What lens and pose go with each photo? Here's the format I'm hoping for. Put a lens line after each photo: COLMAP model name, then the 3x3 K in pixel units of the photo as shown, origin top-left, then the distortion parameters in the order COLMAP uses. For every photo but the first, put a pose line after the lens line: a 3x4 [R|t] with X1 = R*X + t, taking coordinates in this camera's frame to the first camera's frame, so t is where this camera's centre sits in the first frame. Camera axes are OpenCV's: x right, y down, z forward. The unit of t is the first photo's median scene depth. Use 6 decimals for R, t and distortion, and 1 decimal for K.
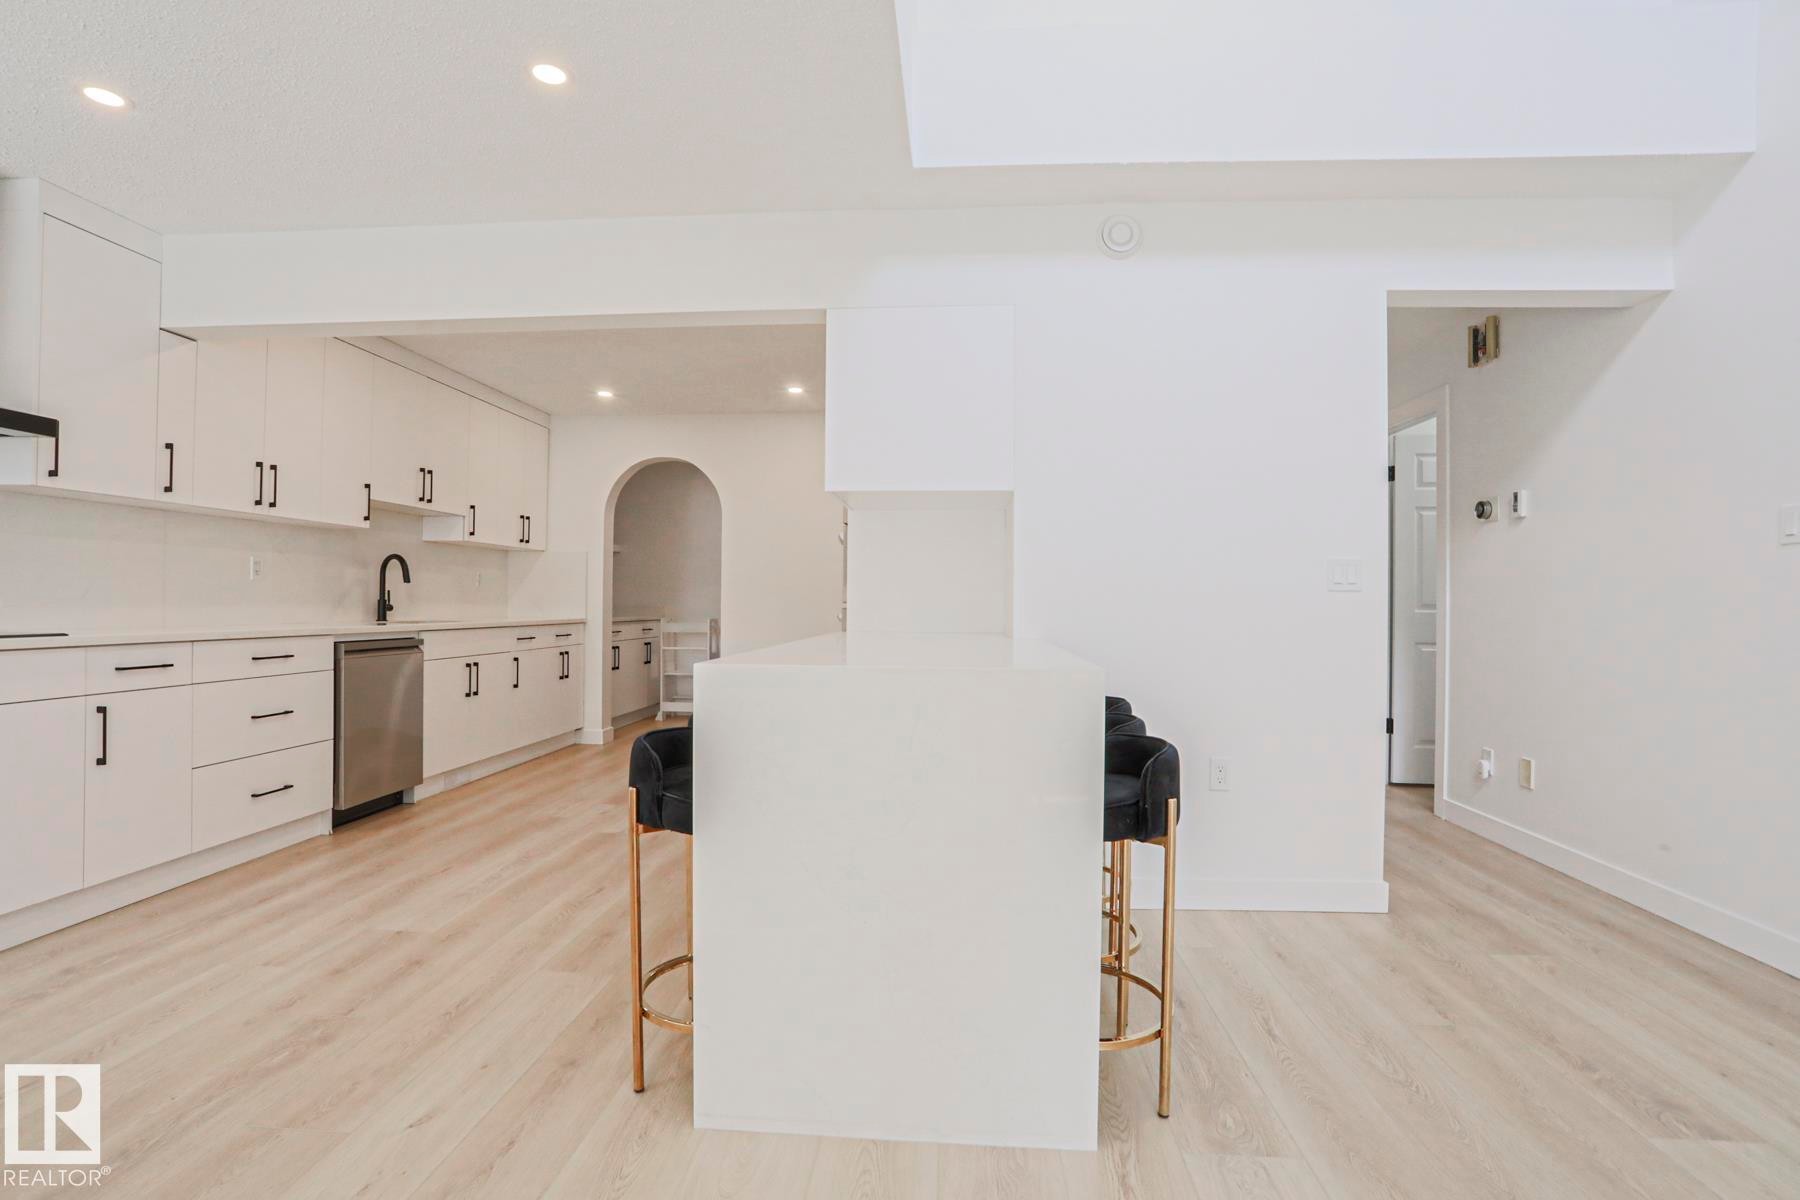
lens RADIAL K [[853.9, 0, 900.0], [0, 853.9, 600.0], [0, 0, 1]] dist [-0.003381, -0.000252]
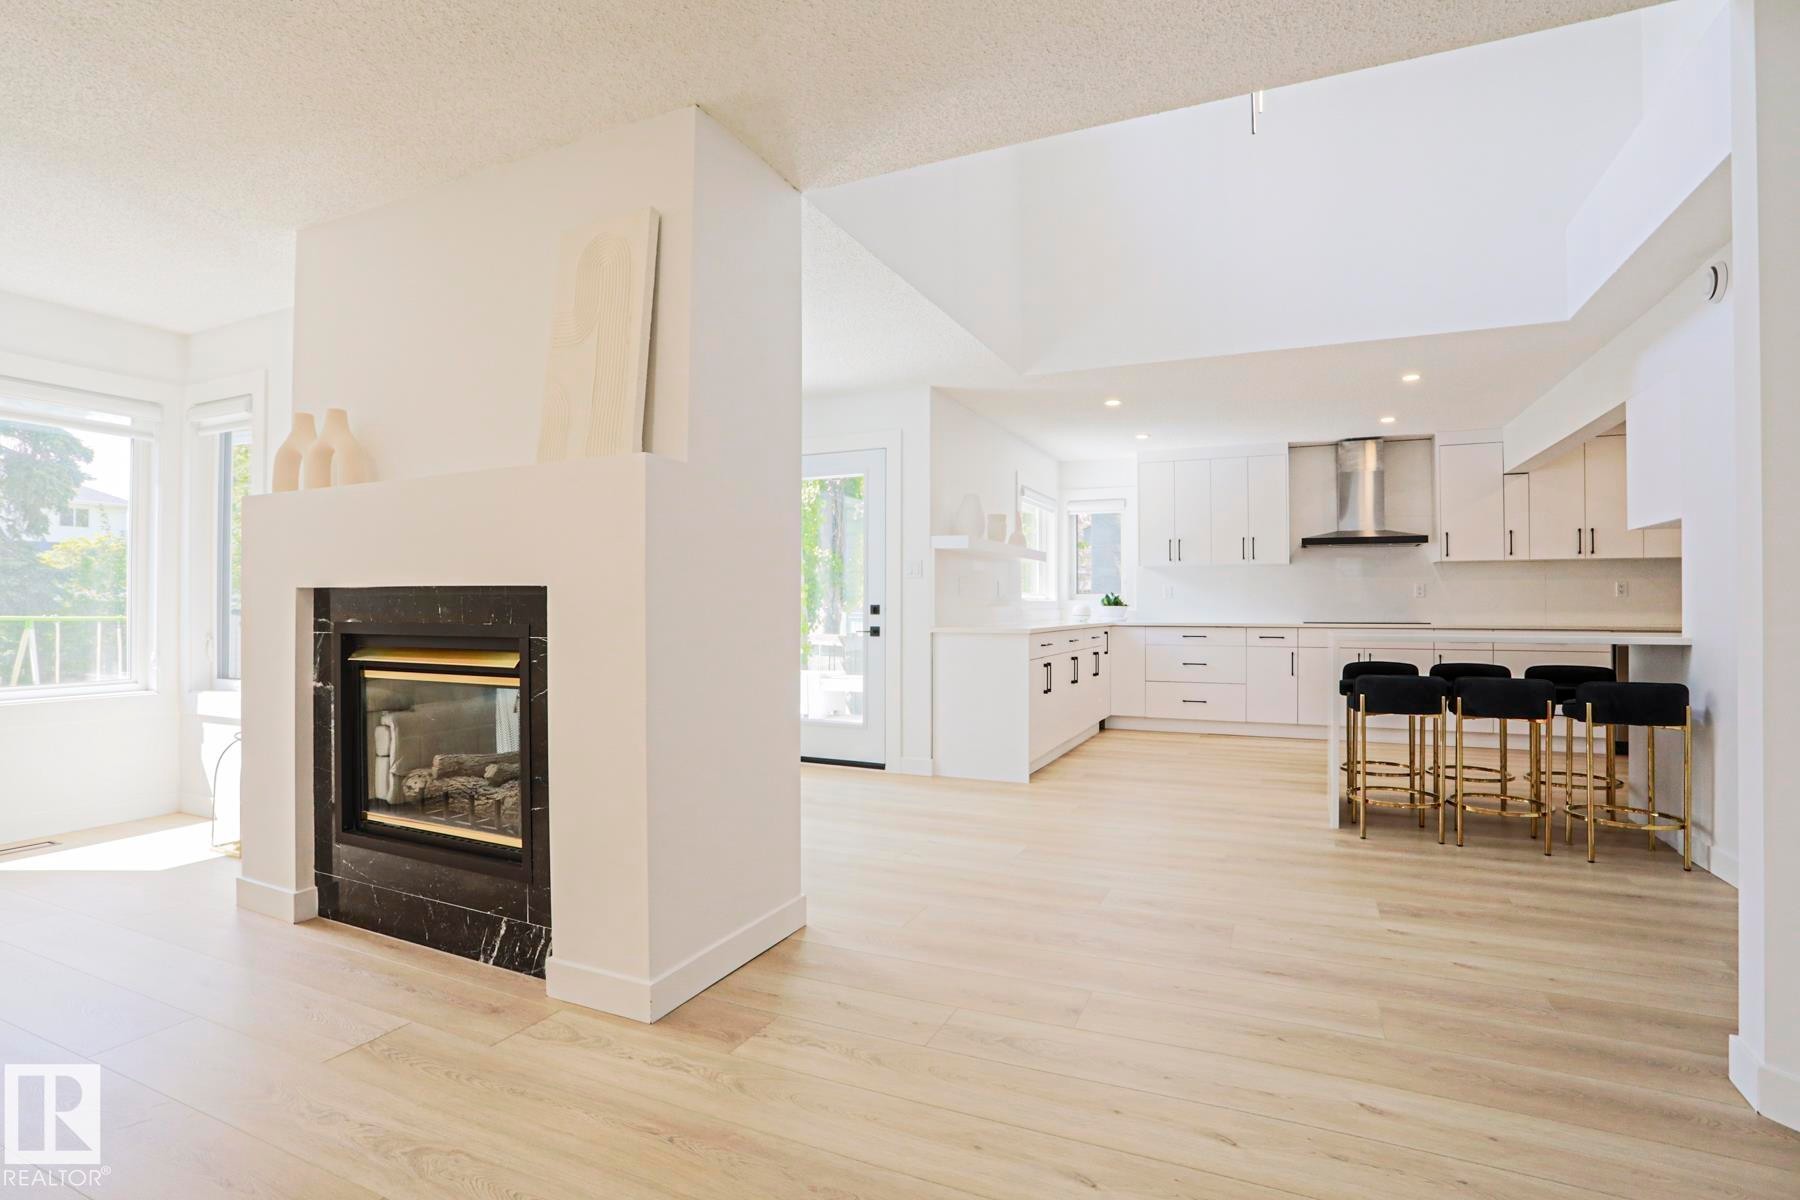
lens RADIAL K [[853.9, 0, 900.0], [0, 853.9, 600.0], [0, 0, 1]] dist [-0.003381, -0.000252]
pose [[-0.355860, -0.020458, -0.934315, 1.964563], [-0.004982, 0.999788, -0.019995, 0.034439], [0.934526, -0.002461, -0.355886, 0.482915]]
